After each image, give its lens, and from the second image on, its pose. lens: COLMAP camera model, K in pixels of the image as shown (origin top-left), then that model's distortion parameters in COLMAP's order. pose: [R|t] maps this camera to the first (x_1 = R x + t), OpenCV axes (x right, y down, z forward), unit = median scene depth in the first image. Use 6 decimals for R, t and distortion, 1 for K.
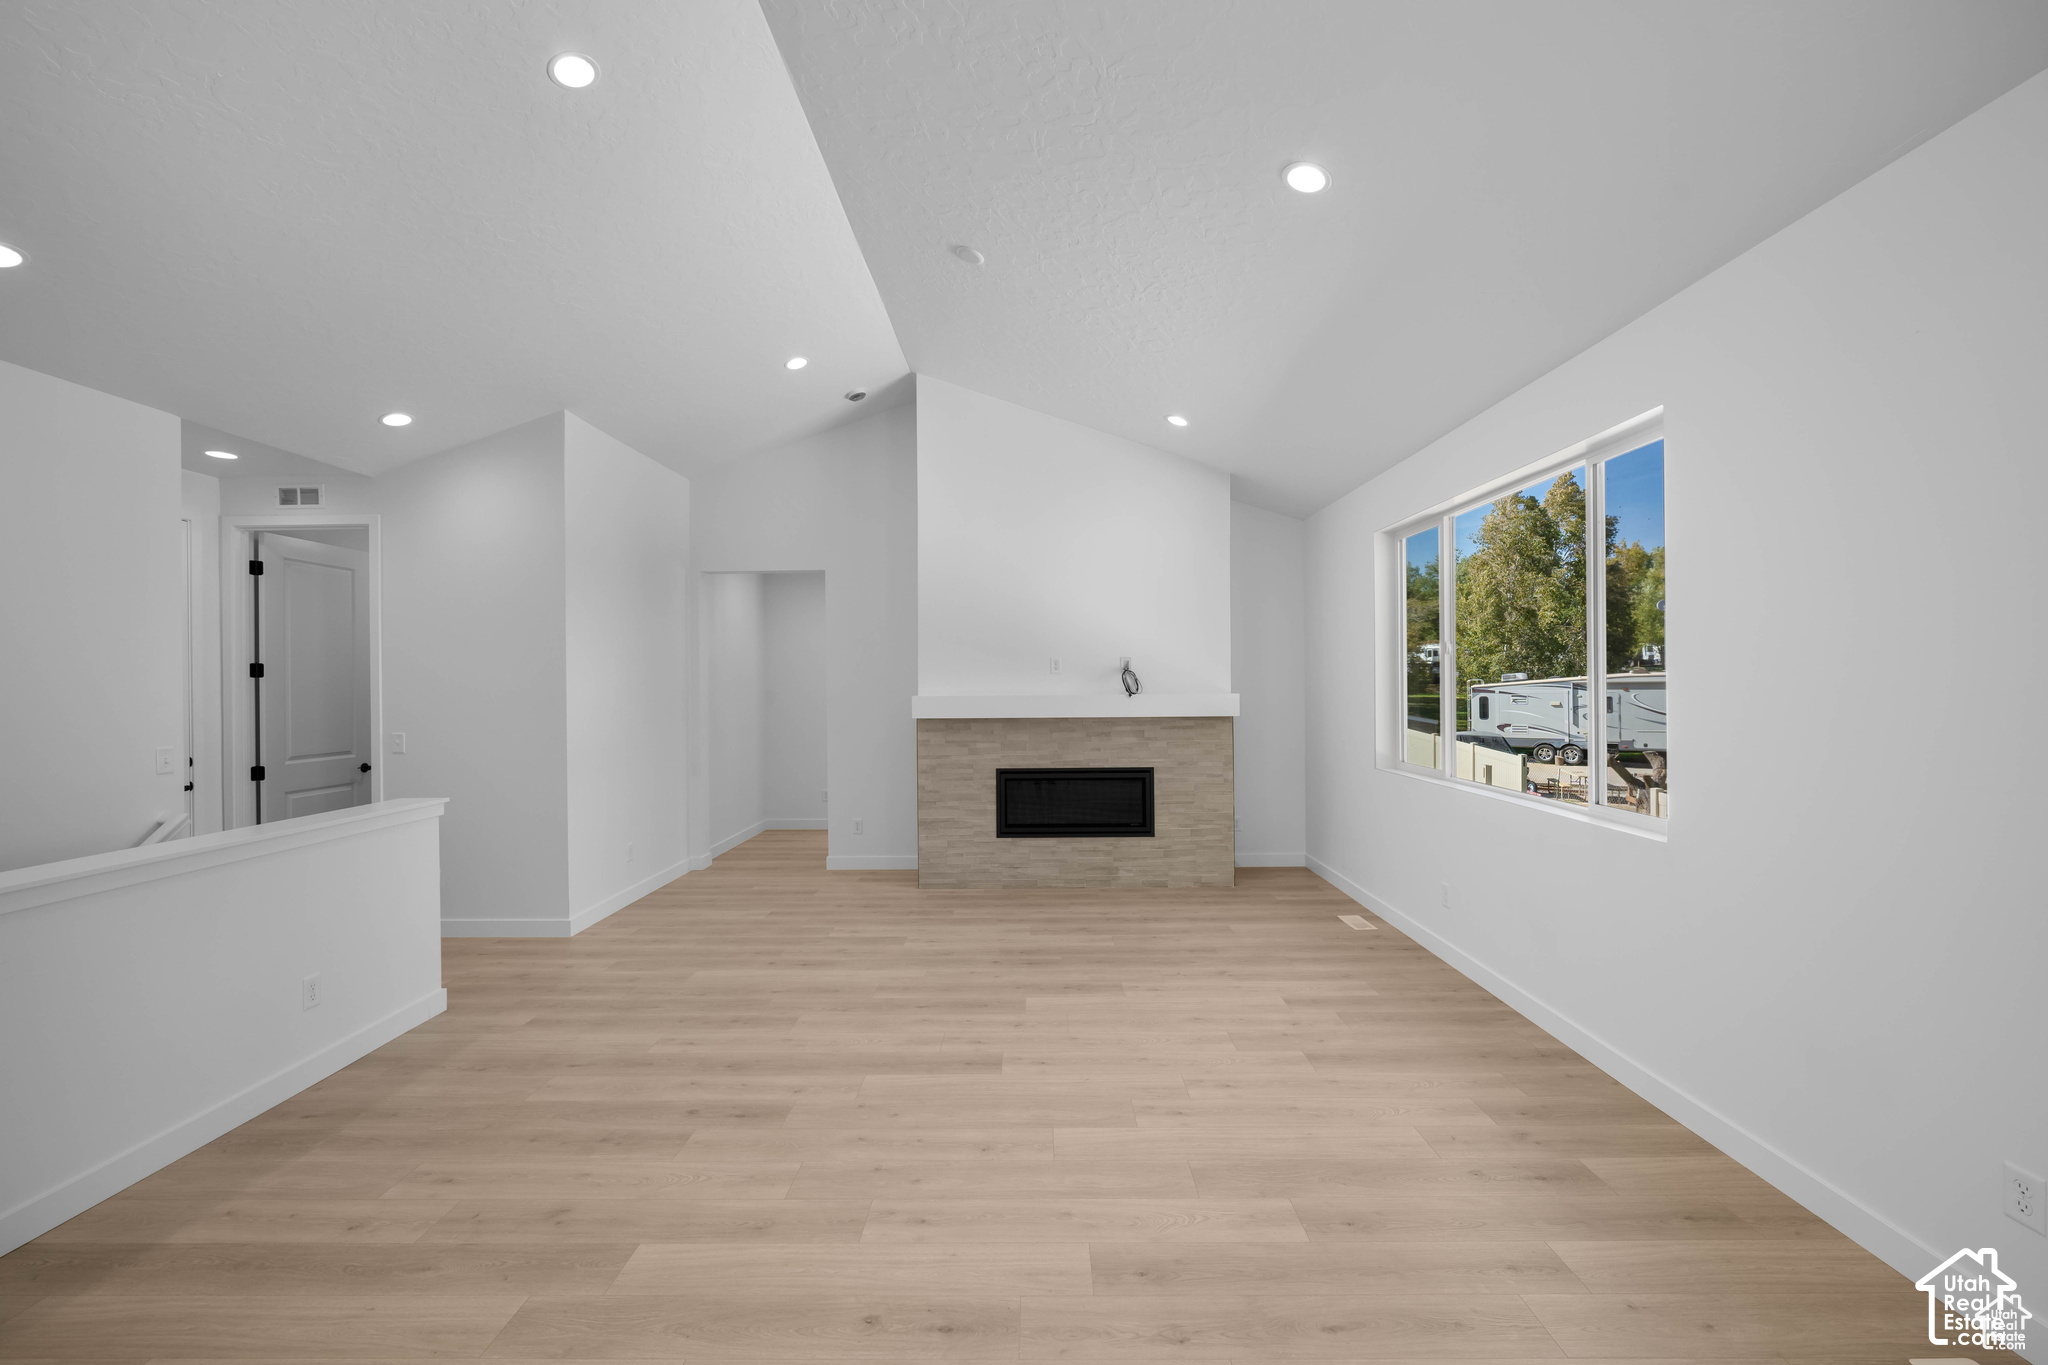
lens RADIAL K [[827.8, 0, 1024.2], [0, 827.8, 682.5], [0, 0, 1]] dist [0.000531, -0.000154]
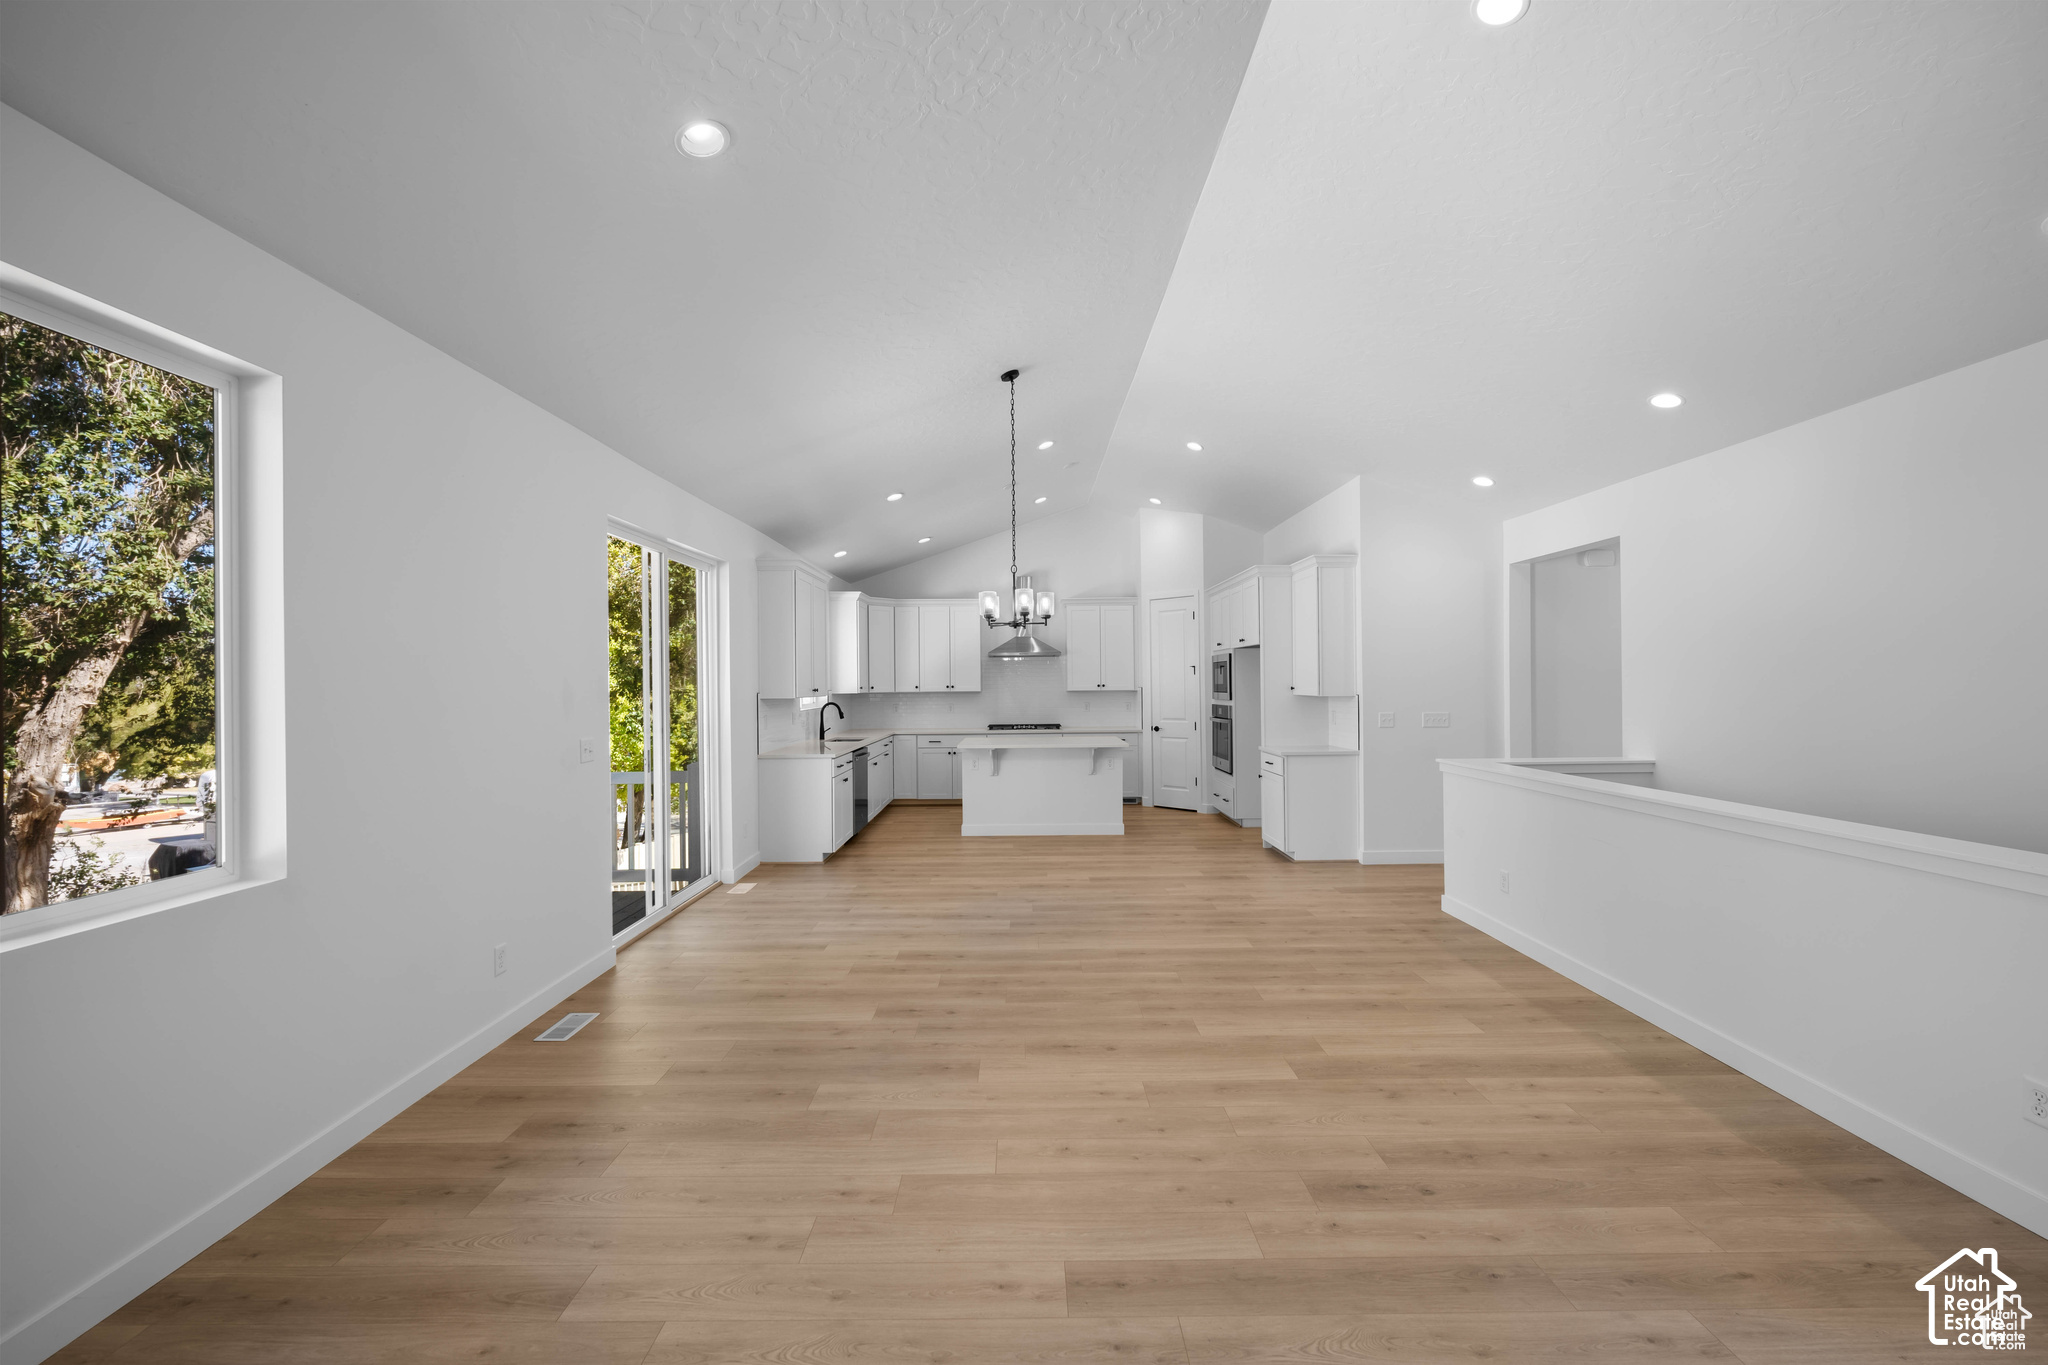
lens RADIAL K [[827.8, 0, 1024.0], [0, 827.8, 682.8], [0, 0, 1]] dist [0.000531, -0.000154]
pose [[-0.999697, 0.018604, -0.016122, 0.008171], [0.018598, 0.999827, 0.000516, -0.000071], [0.016129, 0.000216, -0.999870, 2.029324]]
